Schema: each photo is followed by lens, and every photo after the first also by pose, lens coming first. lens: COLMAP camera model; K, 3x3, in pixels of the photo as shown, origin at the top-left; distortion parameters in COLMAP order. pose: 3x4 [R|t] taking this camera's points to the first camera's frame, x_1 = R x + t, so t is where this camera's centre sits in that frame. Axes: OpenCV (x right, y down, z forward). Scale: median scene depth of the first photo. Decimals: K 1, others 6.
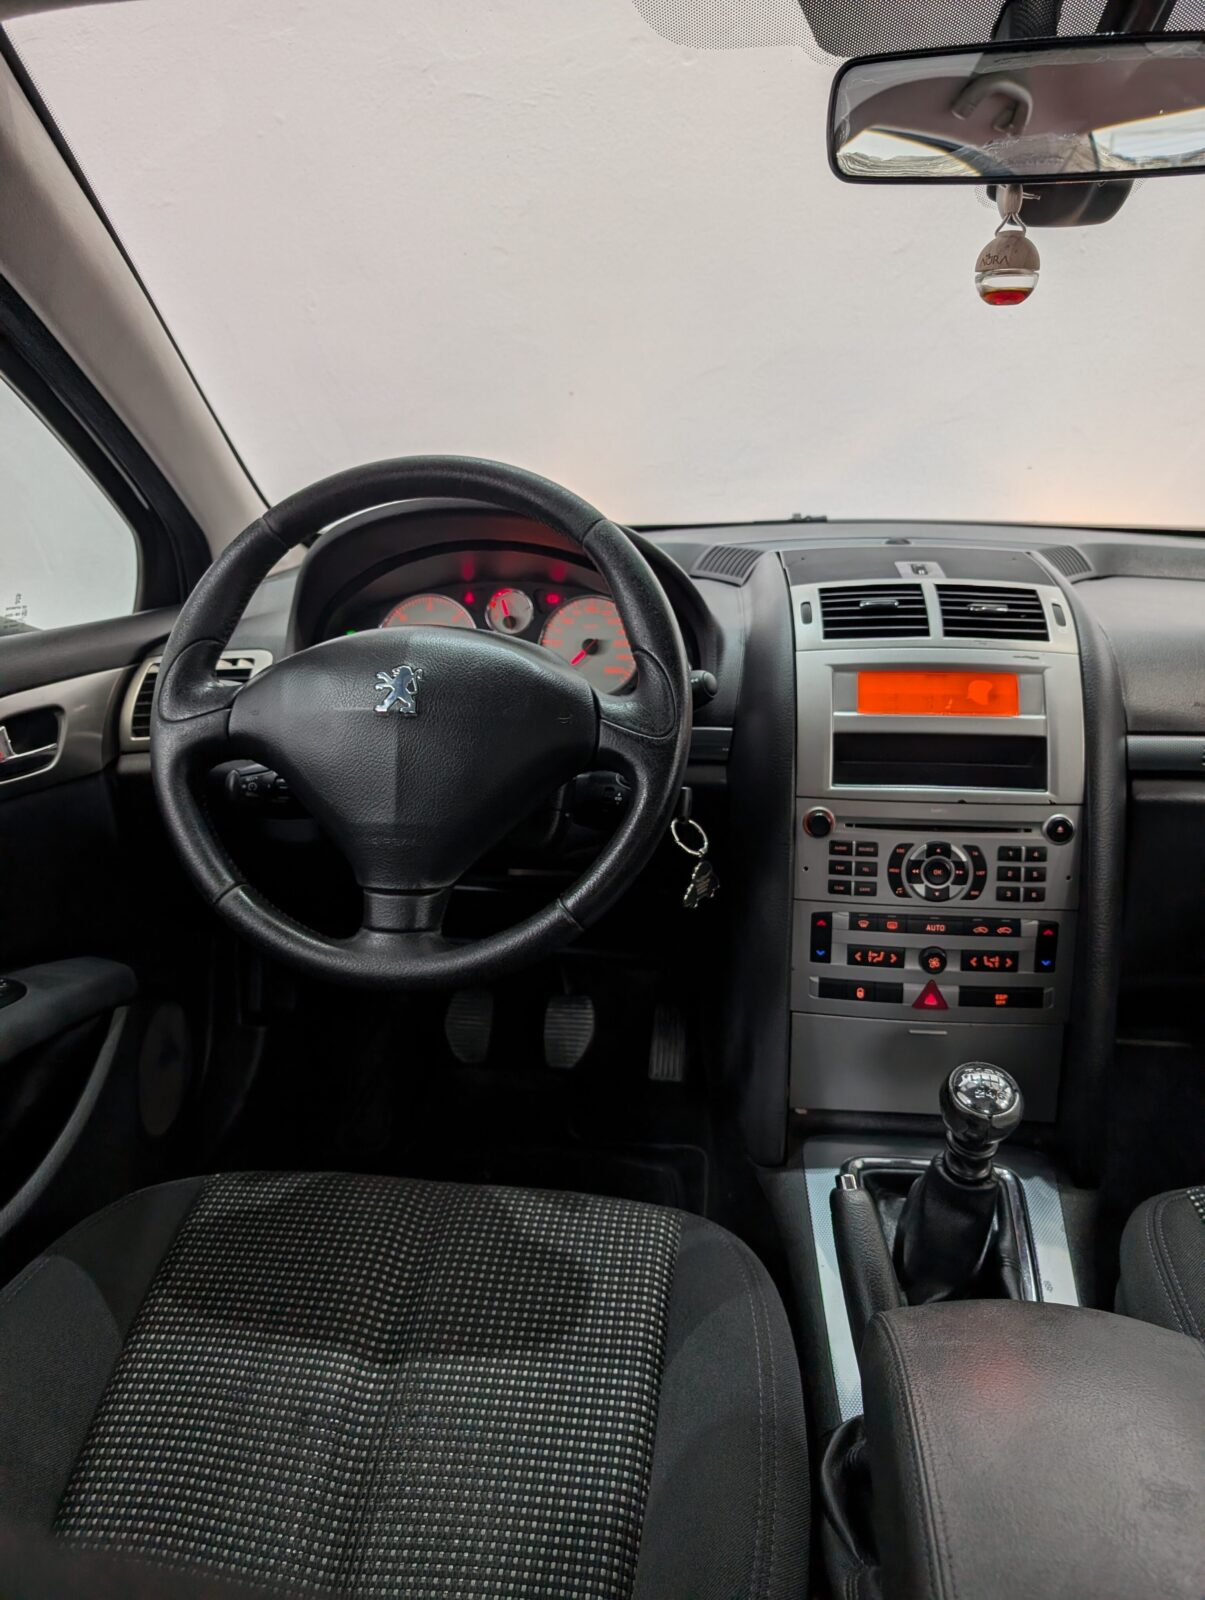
lens RADIAL K [[1162.2, 0, 609.9], [0, 1162.2, 796.4], [0, 0, 1]] dist [0.011273, -0.008313]
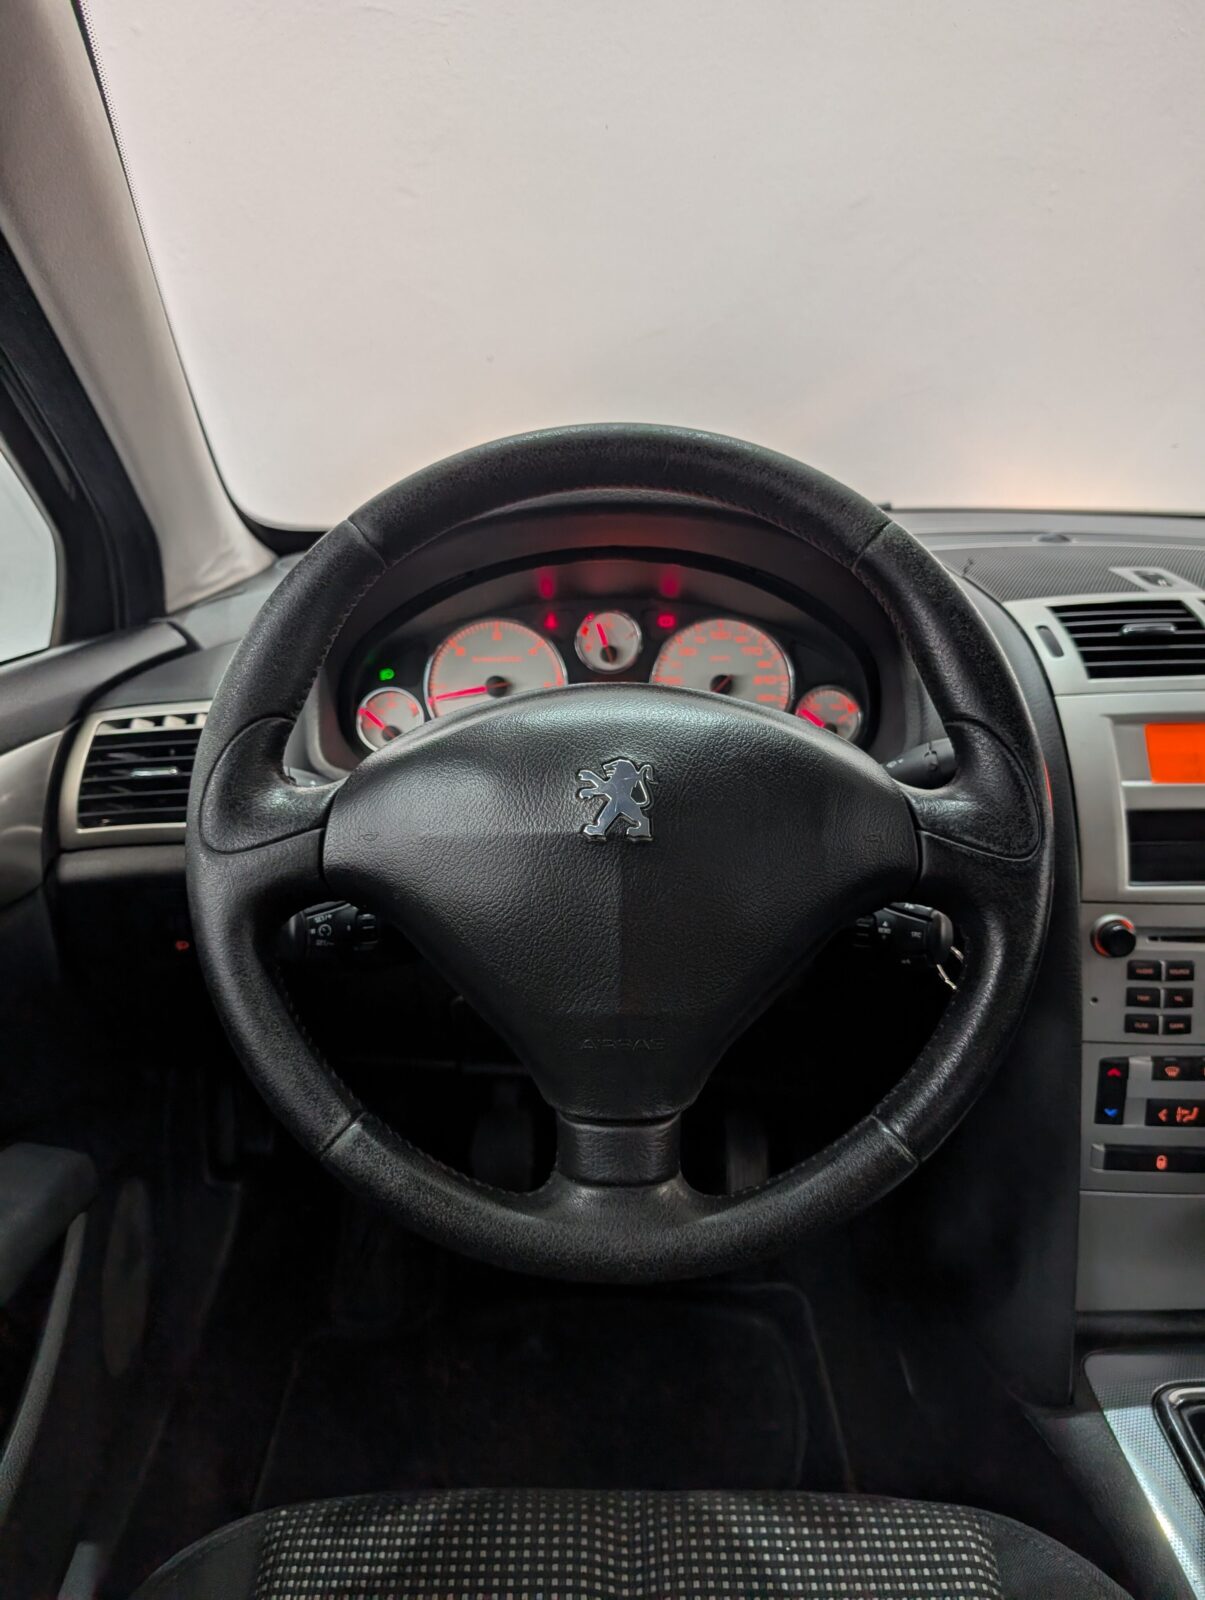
lens RADIAL K [[1171.4, 0, 582.5], [0, 1171.4, 792.9], [0, 0, 1]] dist [0.001252, -0.008070]
pose [[0.992116, -0.033168, 0.120855, -0.234108], [0.031520, 0.999383, 0.015518, -0.088982], [-0.121295, -0.011586, 0.992549, 0.320840]]
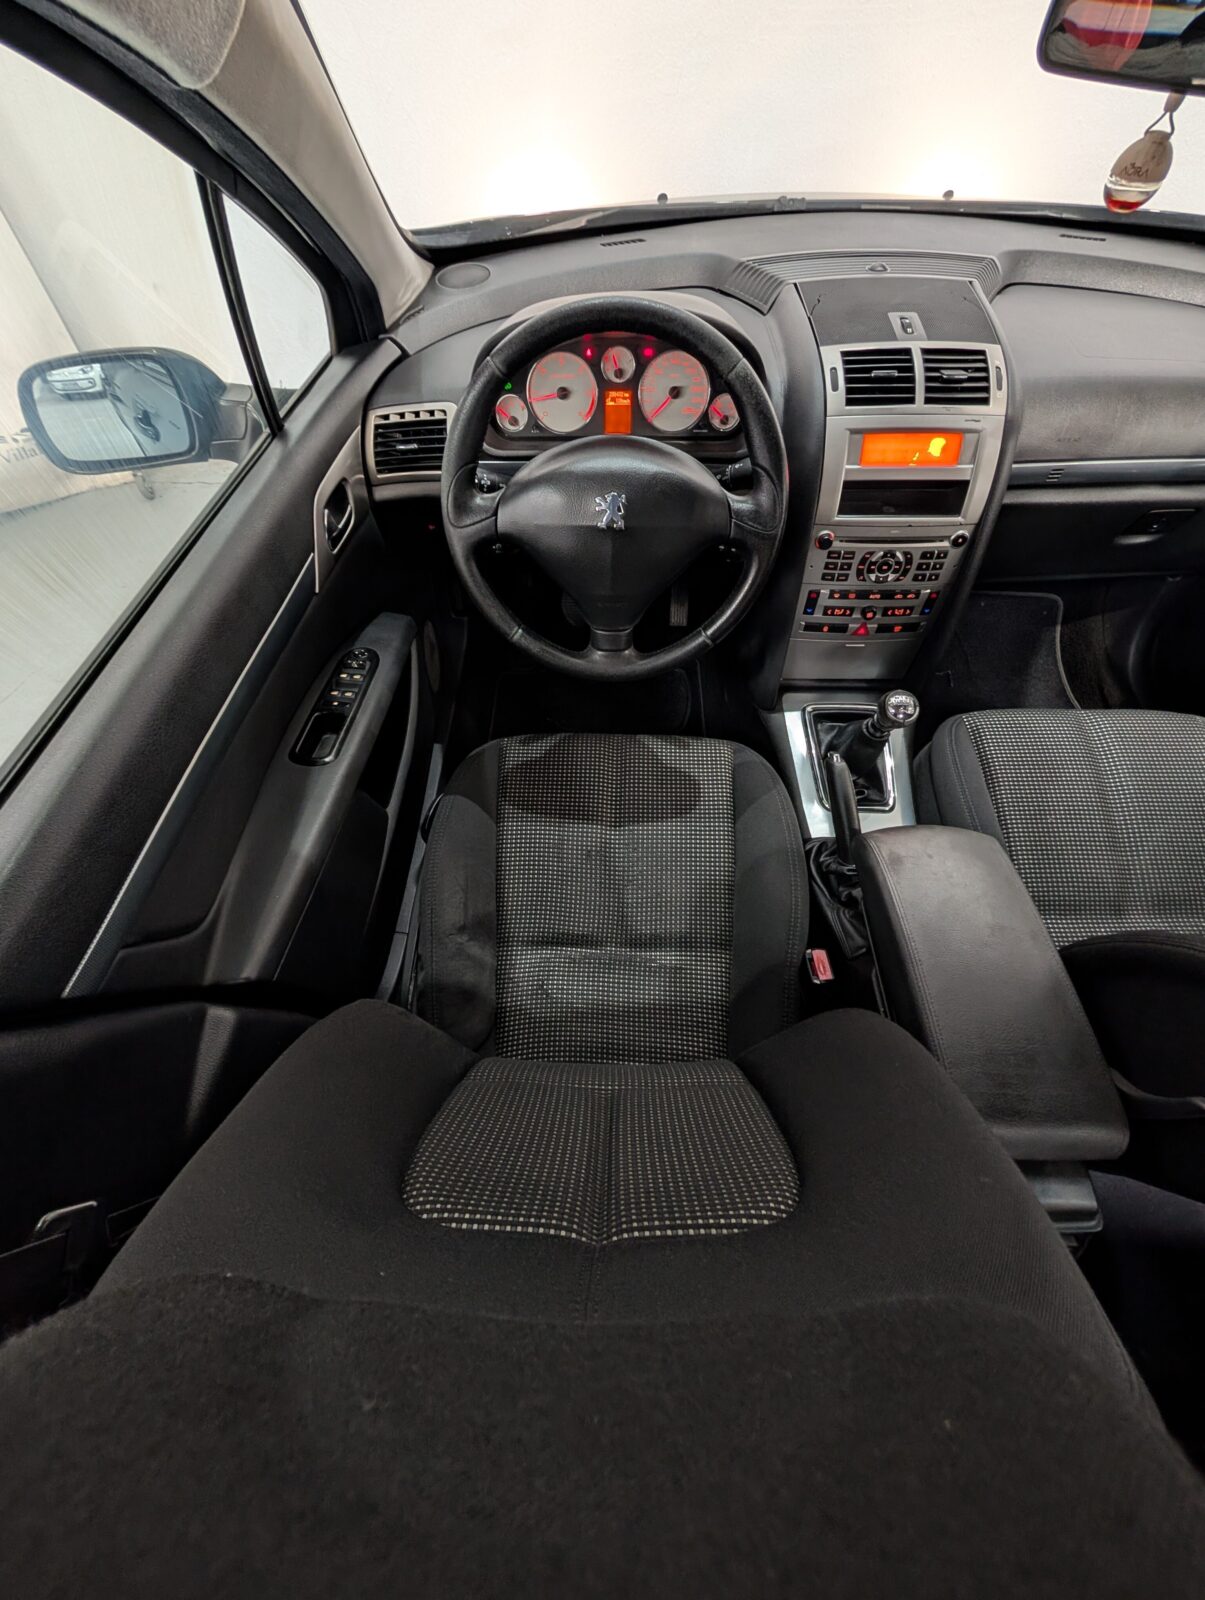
lens RADIAL K [[601.1, 0, 602.5], [0, 601.1, 800.0], [0, 0, 1]] dist [-0.001966, 0.000023]
pose [[0.995075, -0.086144, 0.049034, -0.227388], [0.034878, 0.767344, 0.640287, -0.266448], [-0.092783, -0.635424, 0.766569, 0.100123]]
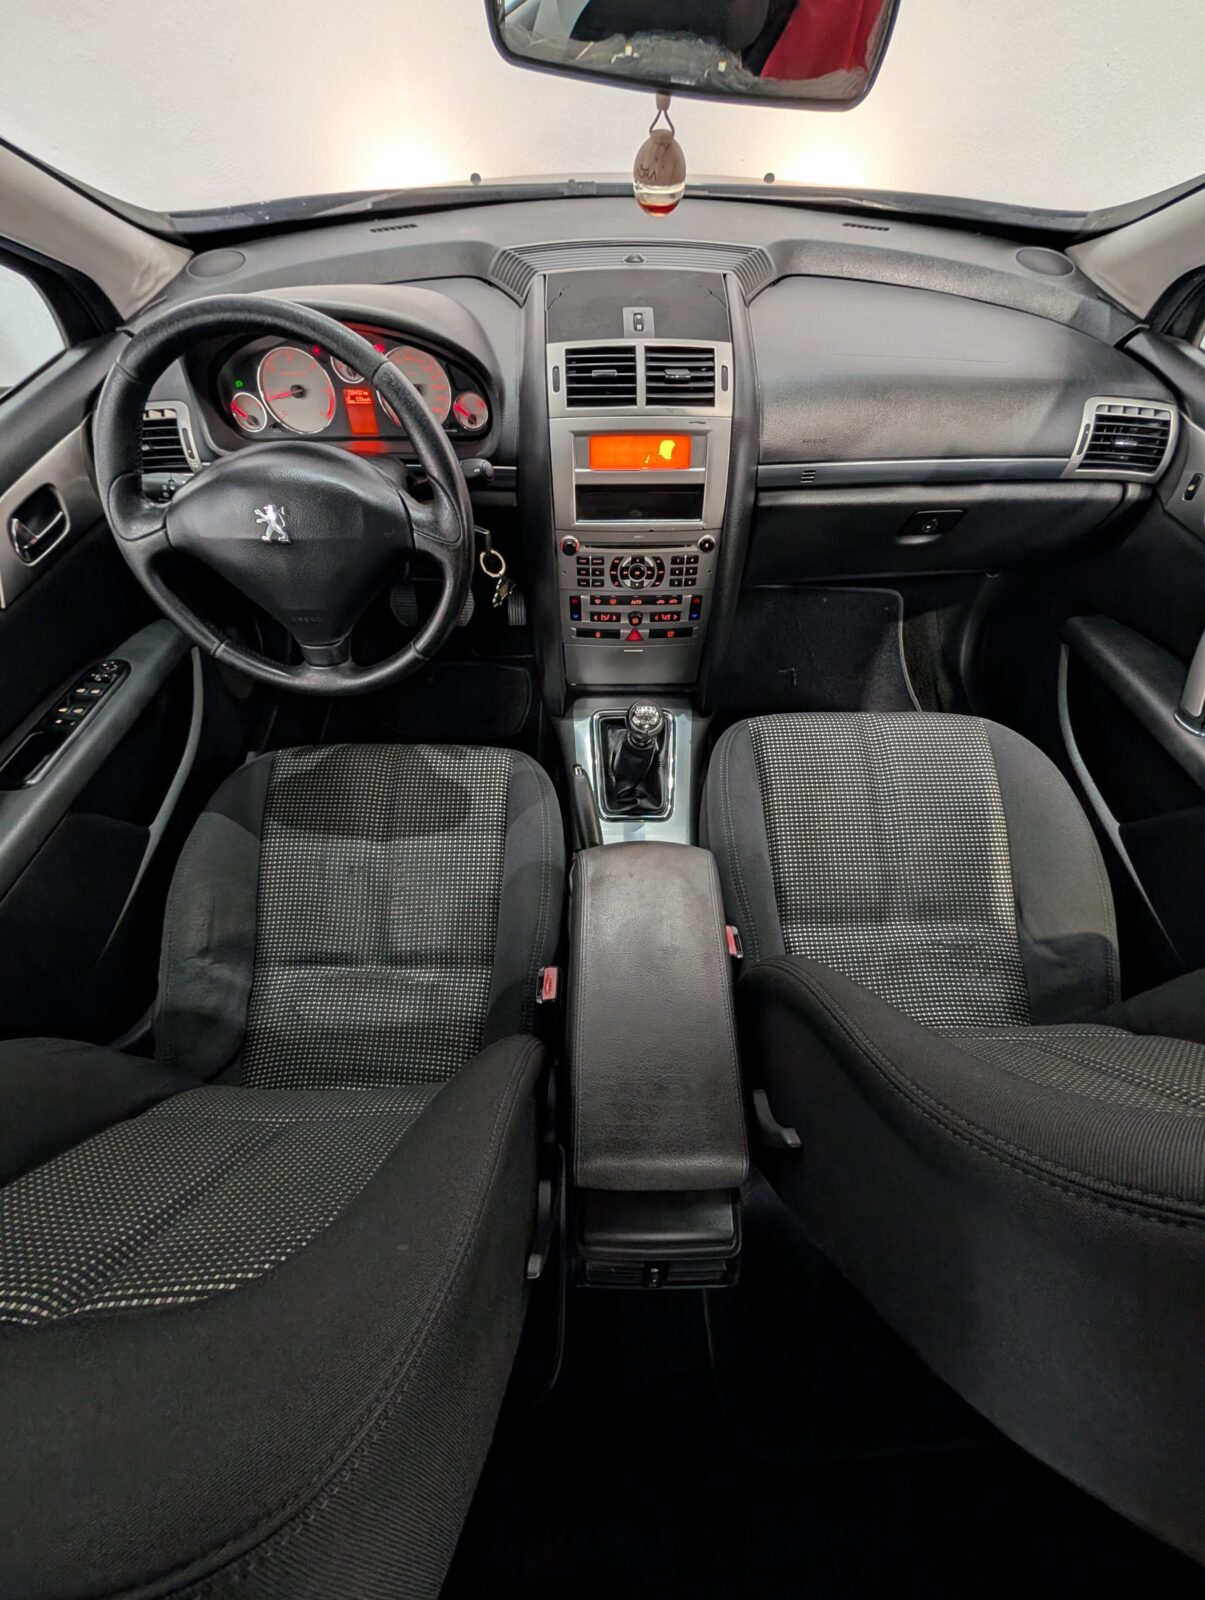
lens RADIAL K [[601.1, 0, 602.5], [0, 601.1, 800.0], [0, 0, 1]] dist [-0.001966, 0.000023]
pose [[0.991837, -0.103908, 0.073904, 0.126204], [0.029587, 0.751324, 0.659270, -0.274051], [-0.124029, -0.651702, 0.748266, 0.105312]]
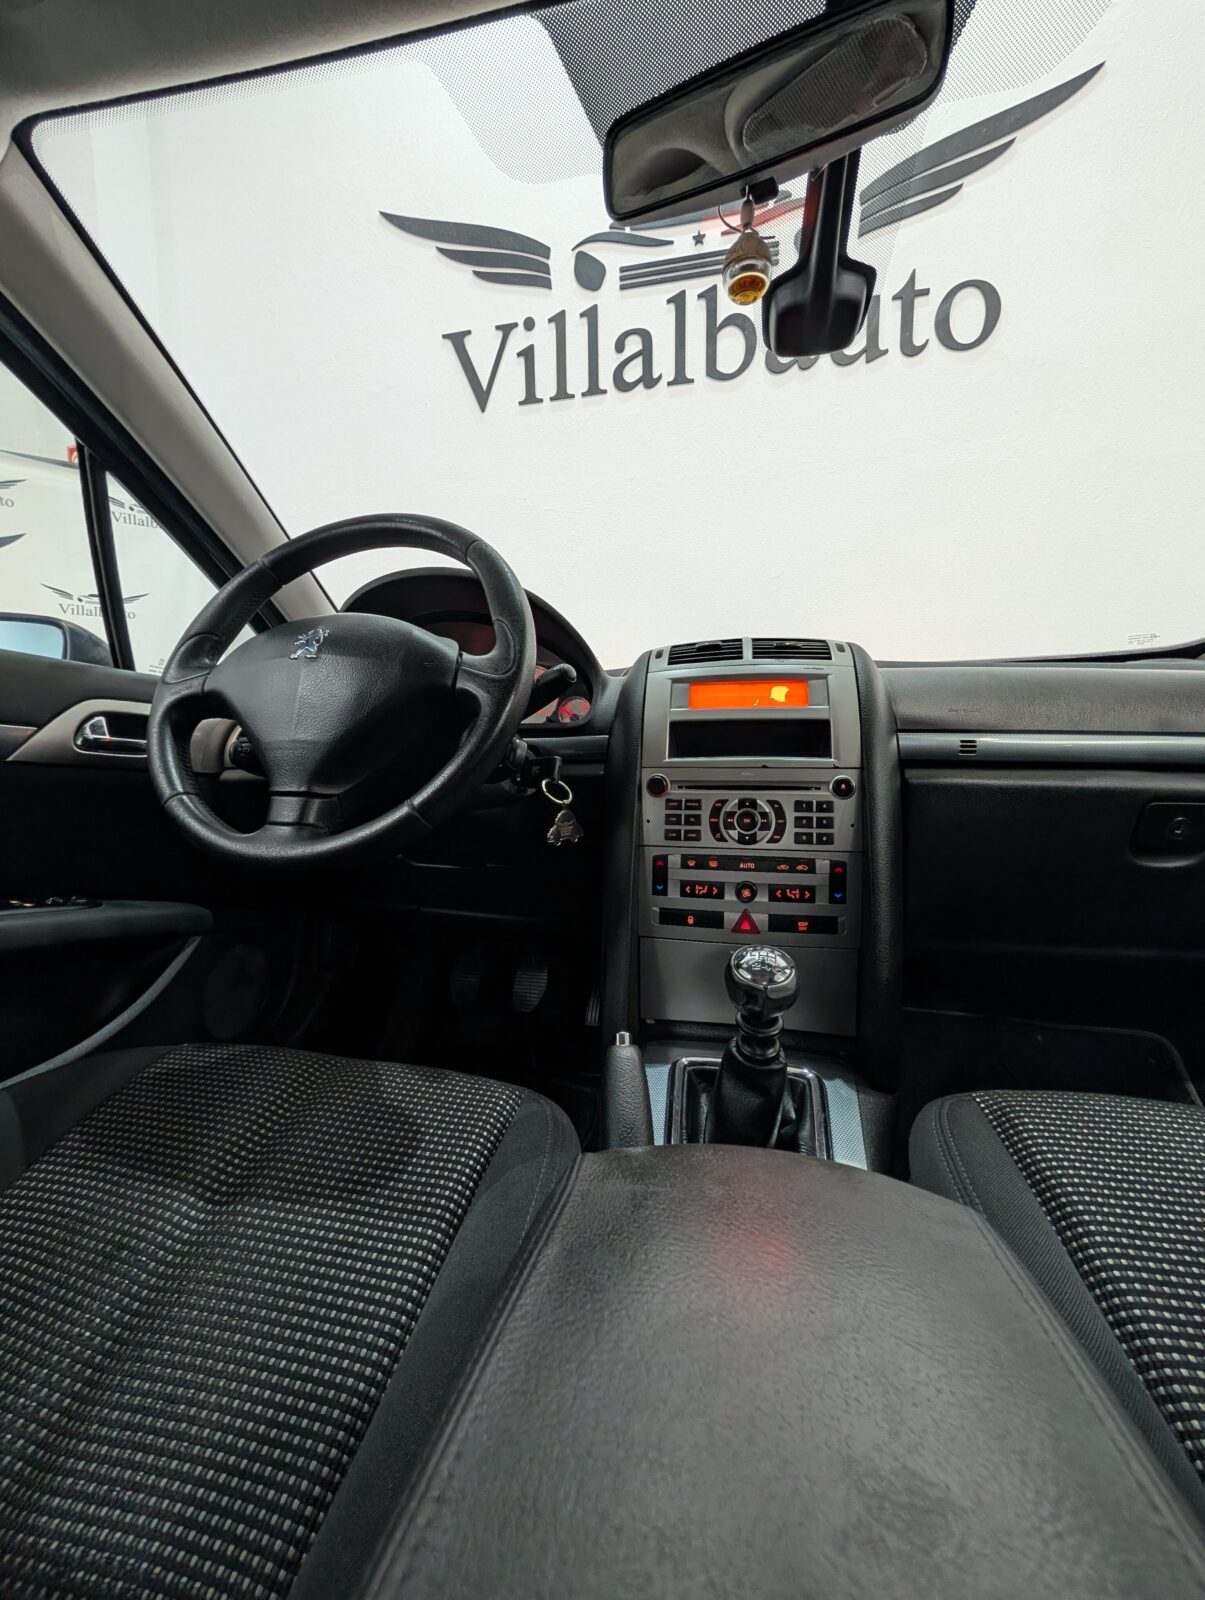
lens RADIAL K [[601.1, 0, 602.5], [0, 601.1, 800.0], [0, 0, 1]] dist [-0.001966, 0.000023]
pose [[0.995975, 0.011581, -0.088881, 0.180207], [-0.028880, 0.980200, -0.195894, 0.175770], [0.084853, 0.197673, 0.976589, 0.332547]]
